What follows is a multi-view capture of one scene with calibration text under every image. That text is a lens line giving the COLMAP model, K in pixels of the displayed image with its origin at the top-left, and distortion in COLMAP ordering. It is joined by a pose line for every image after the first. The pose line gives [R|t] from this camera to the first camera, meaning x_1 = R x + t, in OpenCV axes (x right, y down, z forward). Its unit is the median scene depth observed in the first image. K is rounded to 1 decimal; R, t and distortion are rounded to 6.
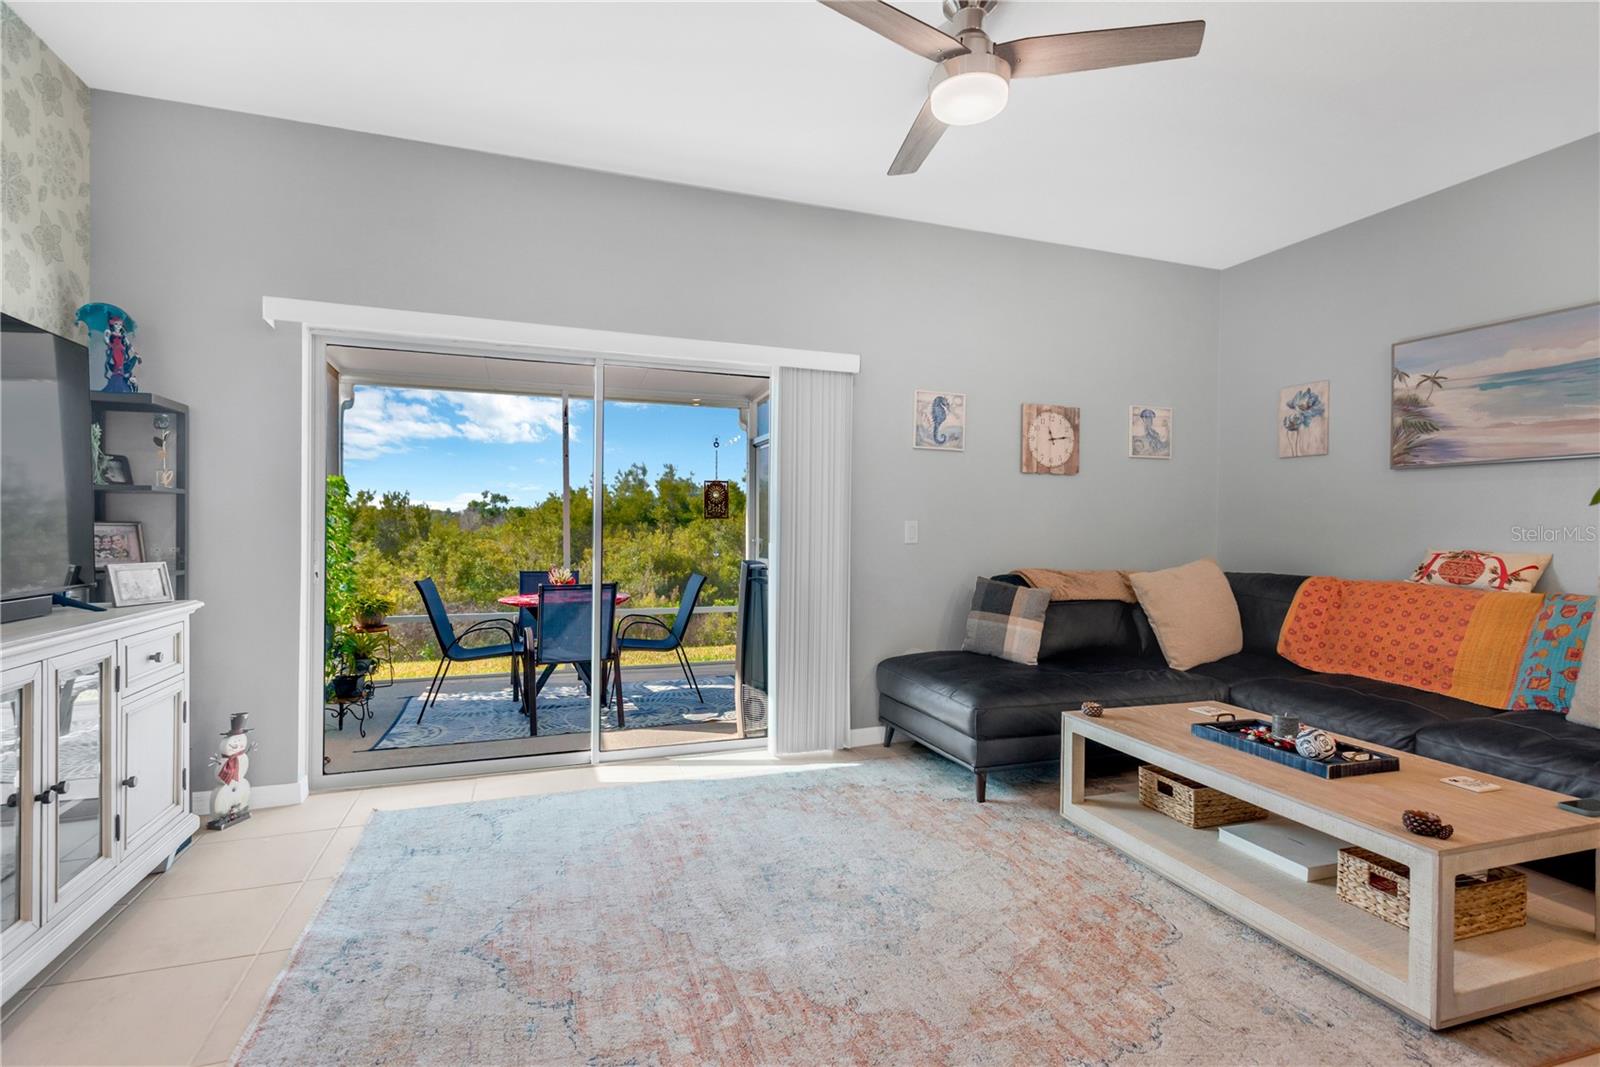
lens RADIAL K [[743.4, 0, 797.3], [0, 743.4, 531.0], [0, 0, 1]] dist [0.016386, -0.004159]
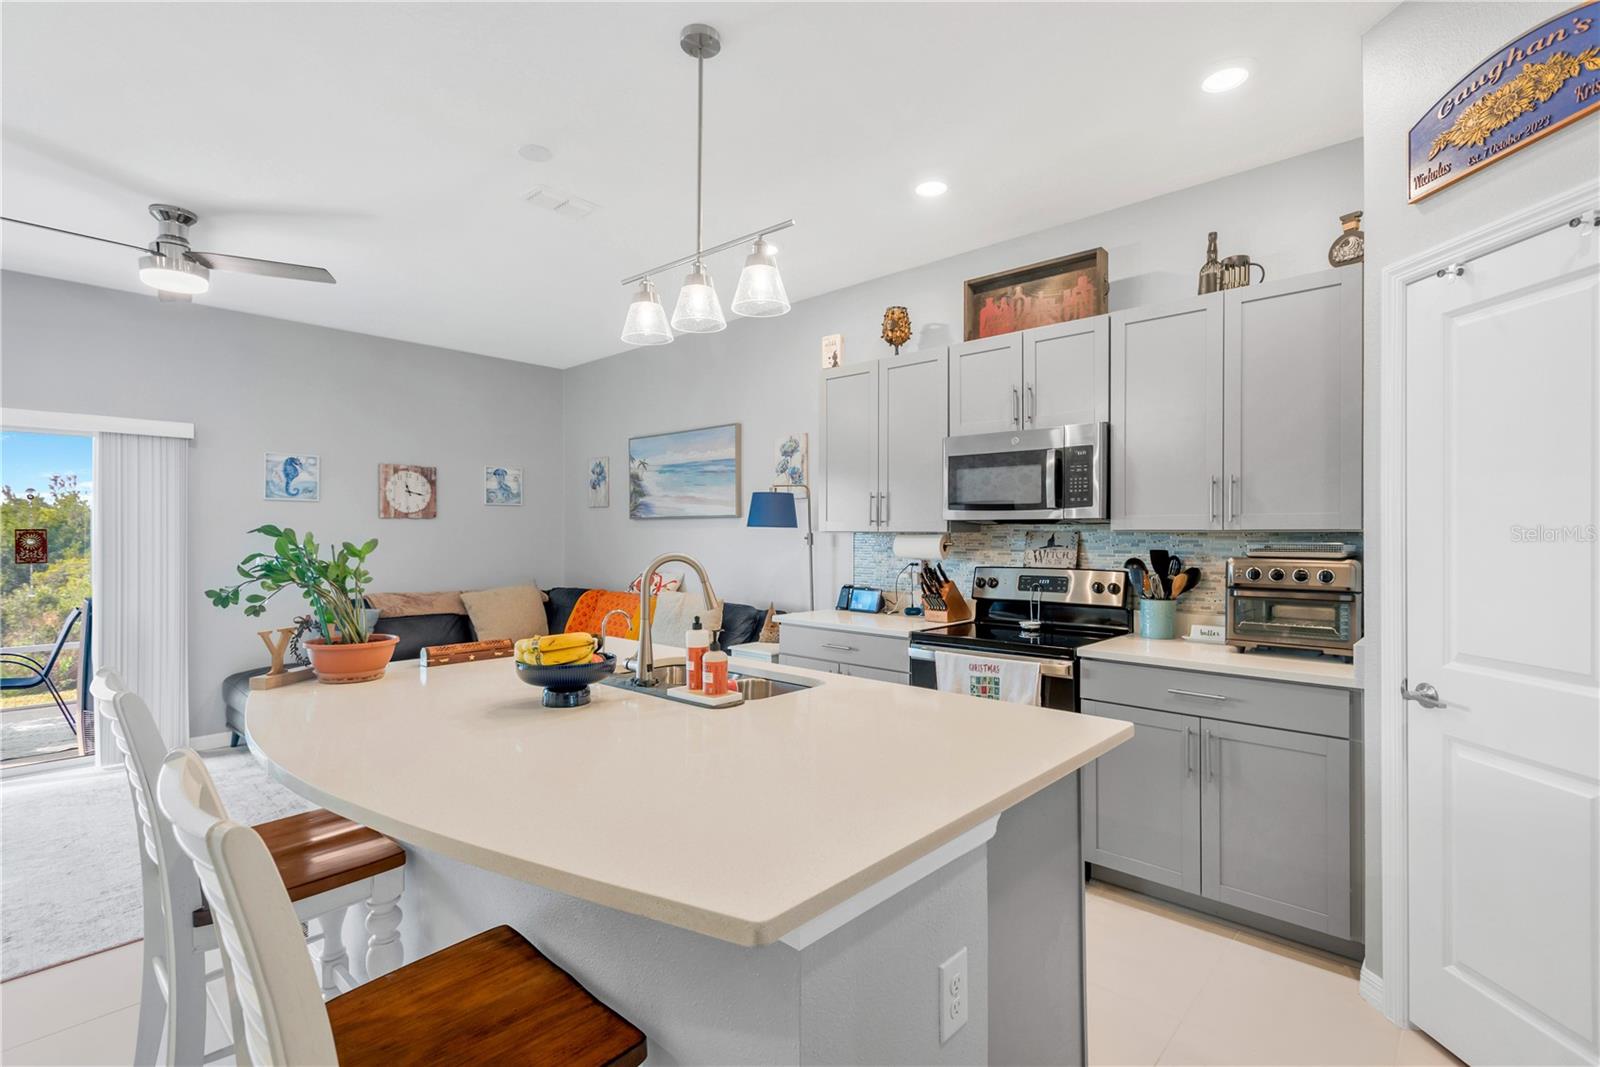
lens RADIAL K [[743.4, 0, 797.3], [0, 743.4, 534.8], [0, 0, 1]] dist [0.016386, -0.004159]
pose [[0.884779, -0.010987, 0.465881, 0.355281], [0.011922, 0.999928, 0.000940, -0.043981], [-0.465858, 0.004722, 0.884847, -0.489524]]
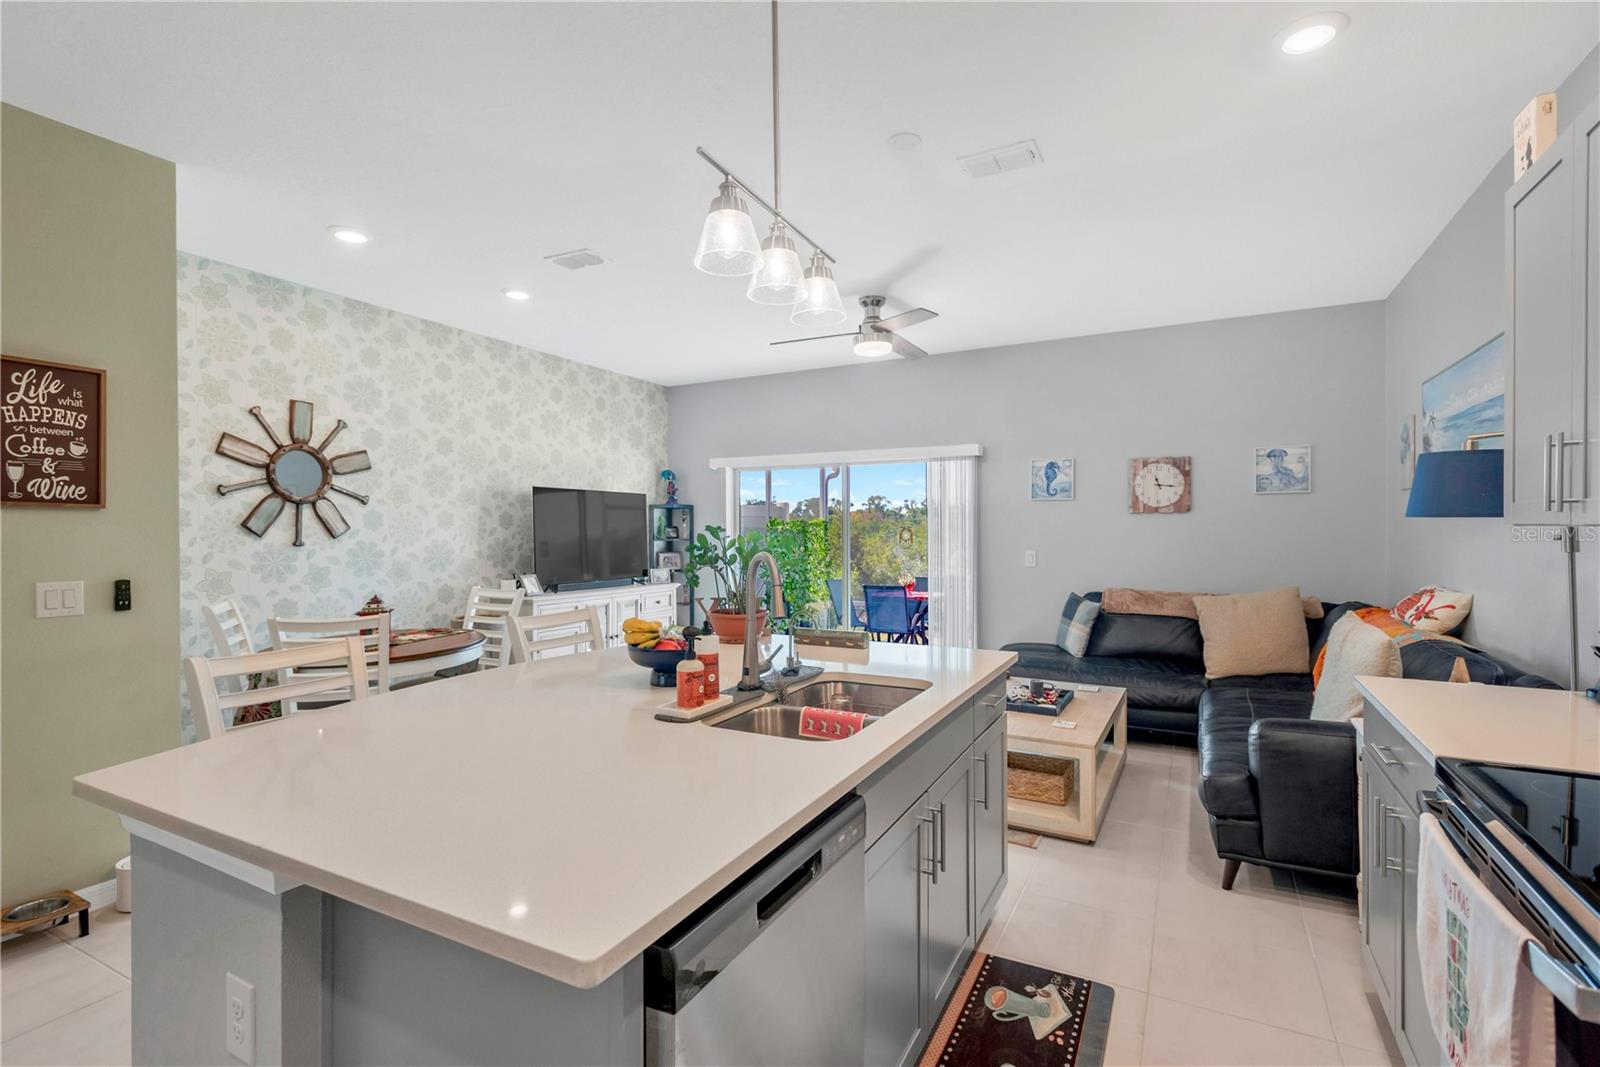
lens RADIAL K [[743.4, 0, 800.9], [0, 743.4, 536.6], [0, 0, 1]] dist [0.016386, -0.004159]
pose [[0.676465, -0.005308, -0.736456, 0.904138], [0.005952, 0.999981, -0.001741, -0.041383], [0.736451, -0.003206, 0.676483, -0.289730]]
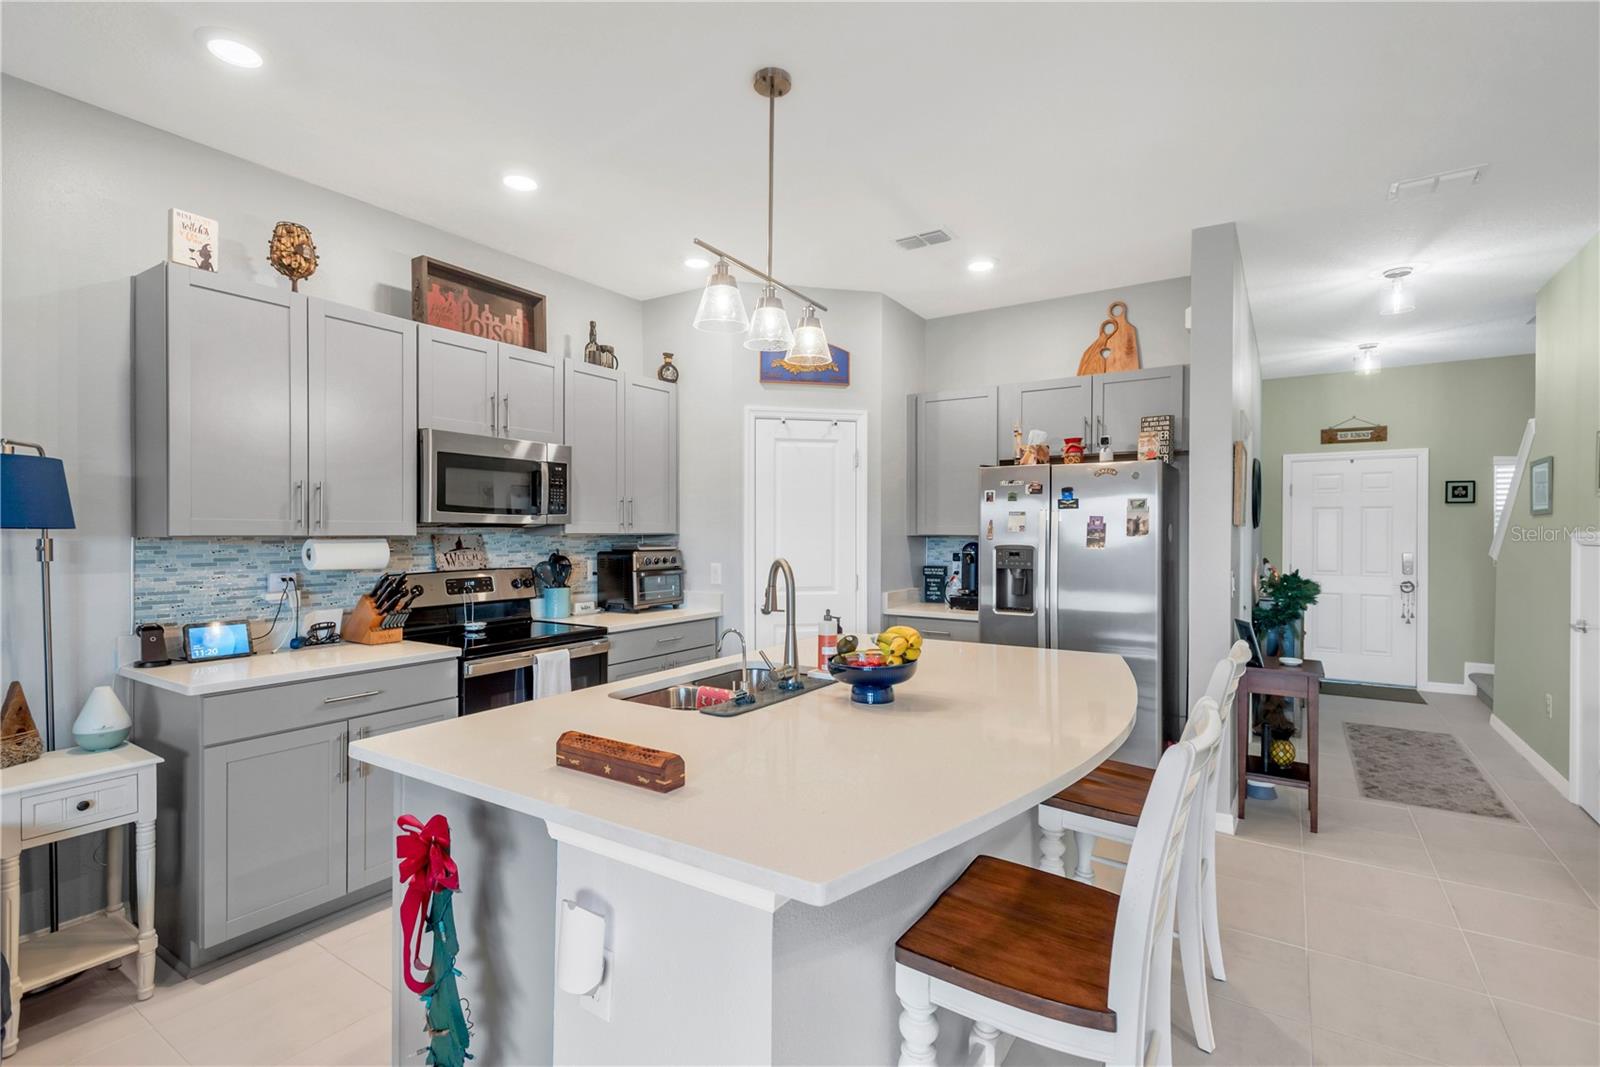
lens RADIAL K [[743.4, 0, 799.1], [0, 743.4, 531.6], [0, 0, 1]] dist [0.016386, -0.004159]
pose [[-0.601923, -0.012010, 0.798463, 0.070564], [-0.001770, 0.999905, 0.013706, -0.059781], [-0.798552, 0.006837, -0.601887, 0.350363]]
